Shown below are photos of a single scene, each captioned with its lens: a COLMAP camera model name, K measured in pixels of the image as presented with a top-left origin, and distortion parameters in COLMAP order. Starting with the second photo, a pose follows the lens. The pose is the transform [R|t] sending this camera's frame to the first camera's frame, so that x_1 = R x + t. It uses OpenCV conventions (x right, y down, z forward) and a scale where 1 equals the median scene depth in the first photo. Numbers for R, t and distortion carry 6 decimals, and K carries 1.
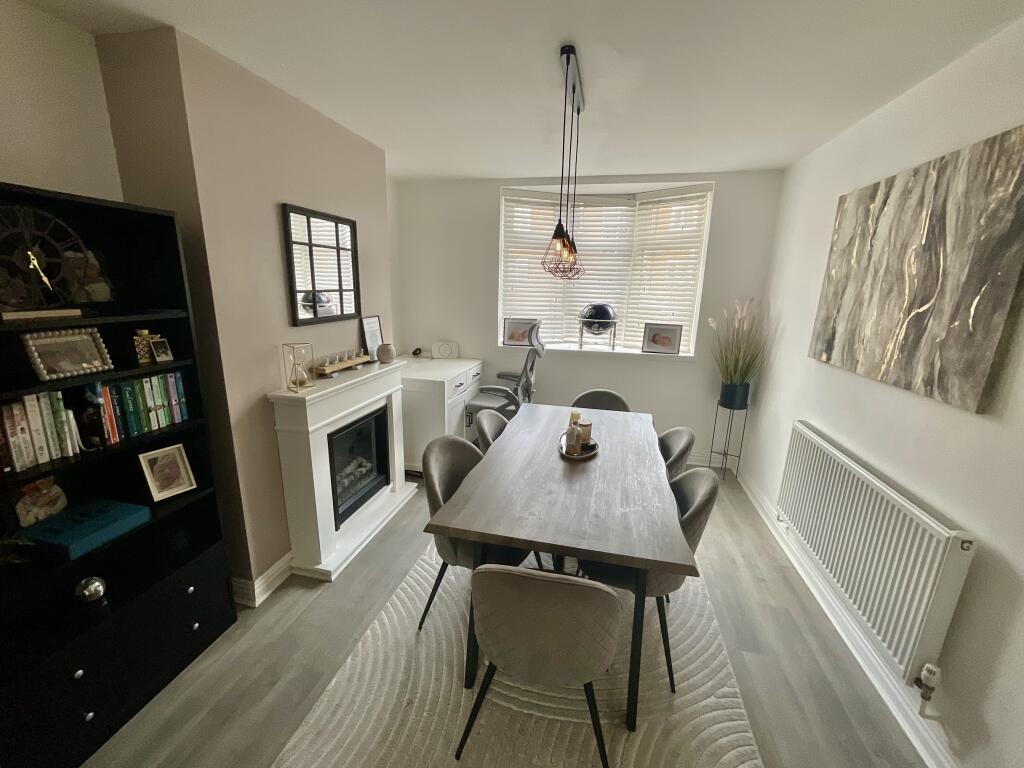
lens RADIAL K [[414.4, 0, 510.0], [0, 414.4, 384.7], [0, 0, 1]] dist [-0.008926, 0.003412]
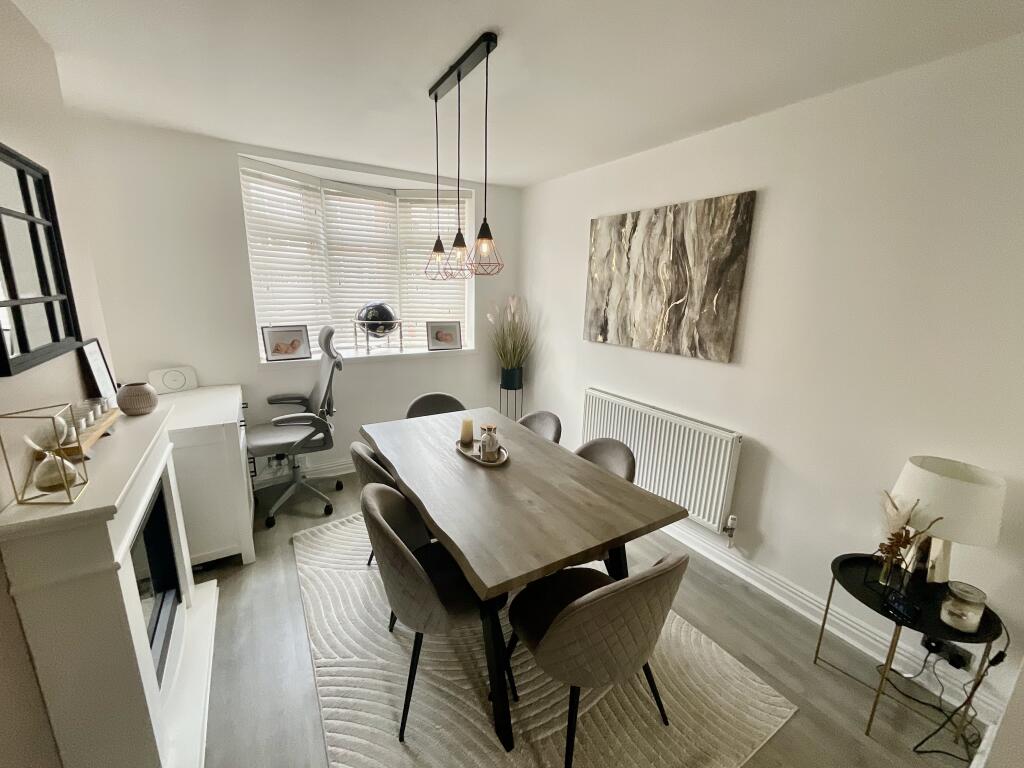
lens RADIAL K [[414.4, 0, 510.0], [0, 414.4, 384.7], [0, 0, 1]] dist [-0.008926, 0.003412]
pose [[0.709224, -0.167100, 0.684894, -0.532819], [0.160046, 0.984300, 0.074418, -0.087500], [-0.686576, 0.056836, 0.724833, 0.299455]]
